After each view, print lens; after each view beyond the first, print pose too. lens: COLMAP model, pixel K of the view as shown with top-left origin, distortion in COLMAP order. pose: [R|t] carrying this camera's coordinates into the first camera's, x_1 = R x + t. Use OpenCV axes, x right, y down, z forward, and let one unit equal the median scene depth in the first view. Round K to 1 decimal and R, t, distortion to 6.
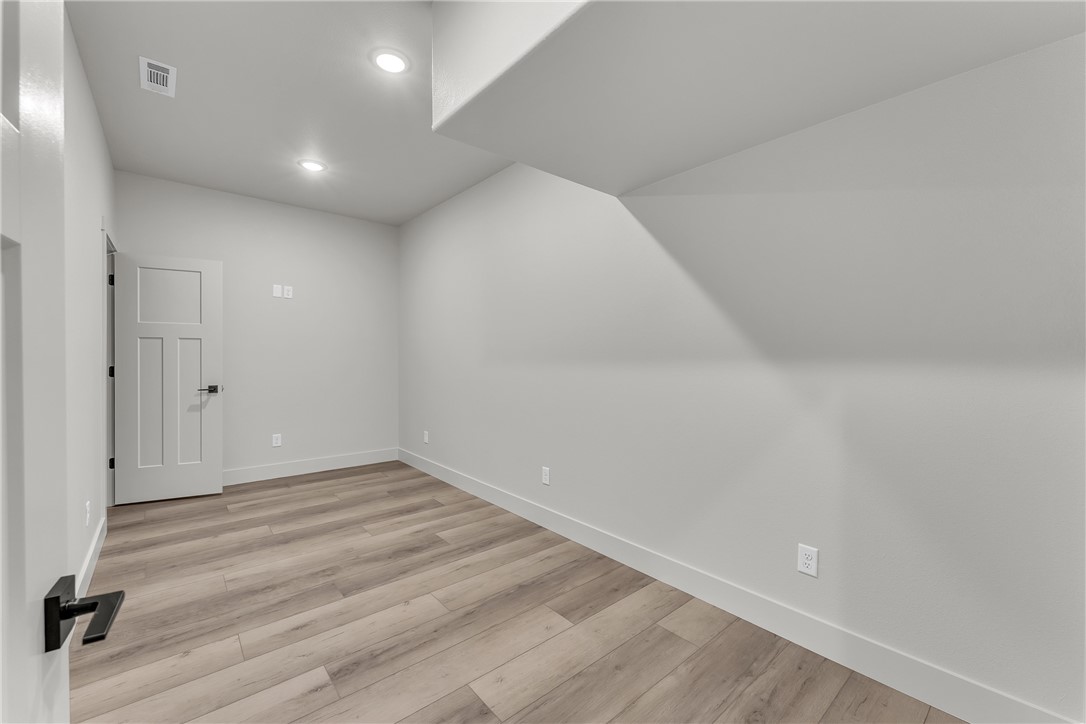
lens RADIAL K [[443.1, 0, 545.5], [0, 443.1, 356.1], [0, 0, 1]] dist [-0.001440, -0.000440]
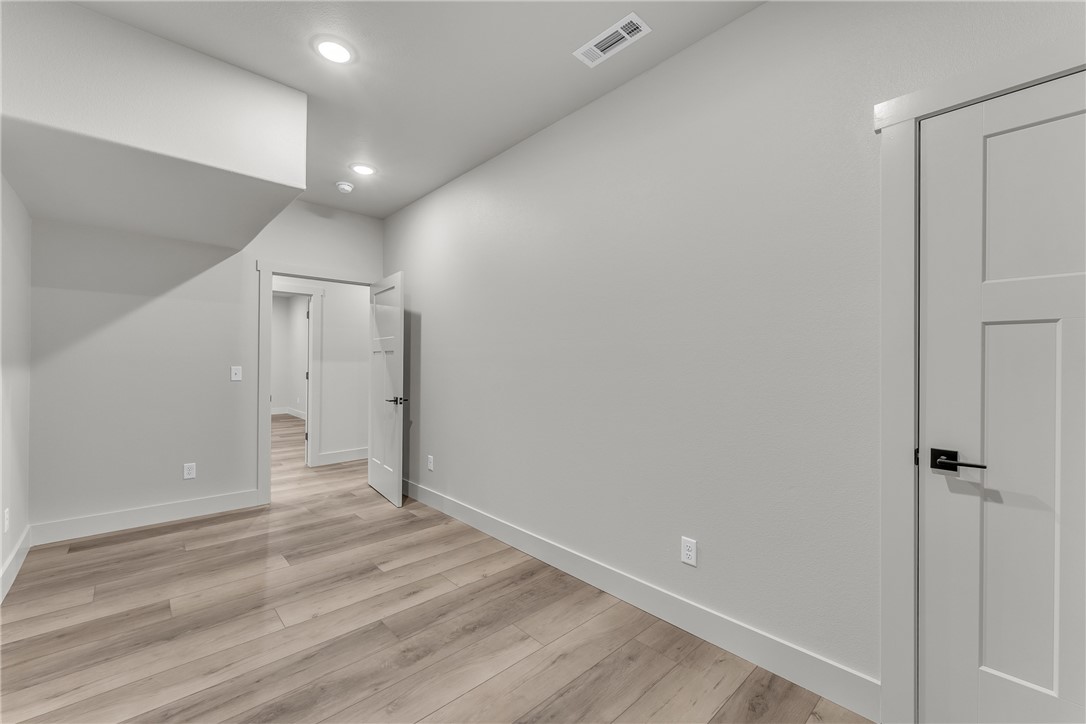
lens RADIAL K [[443.1, 0, 544.3], [0, 443.1, 367.7], [0, 0, 1]] dist [-0.001440, -0.000440]
pose [[-0.998971, -0.009701, -0.044302, -0.767458], [-0.010162, 0.999896, 0.010185, -0.007679], [0.044199, 0.010625, -0.998966, 1.983934]]
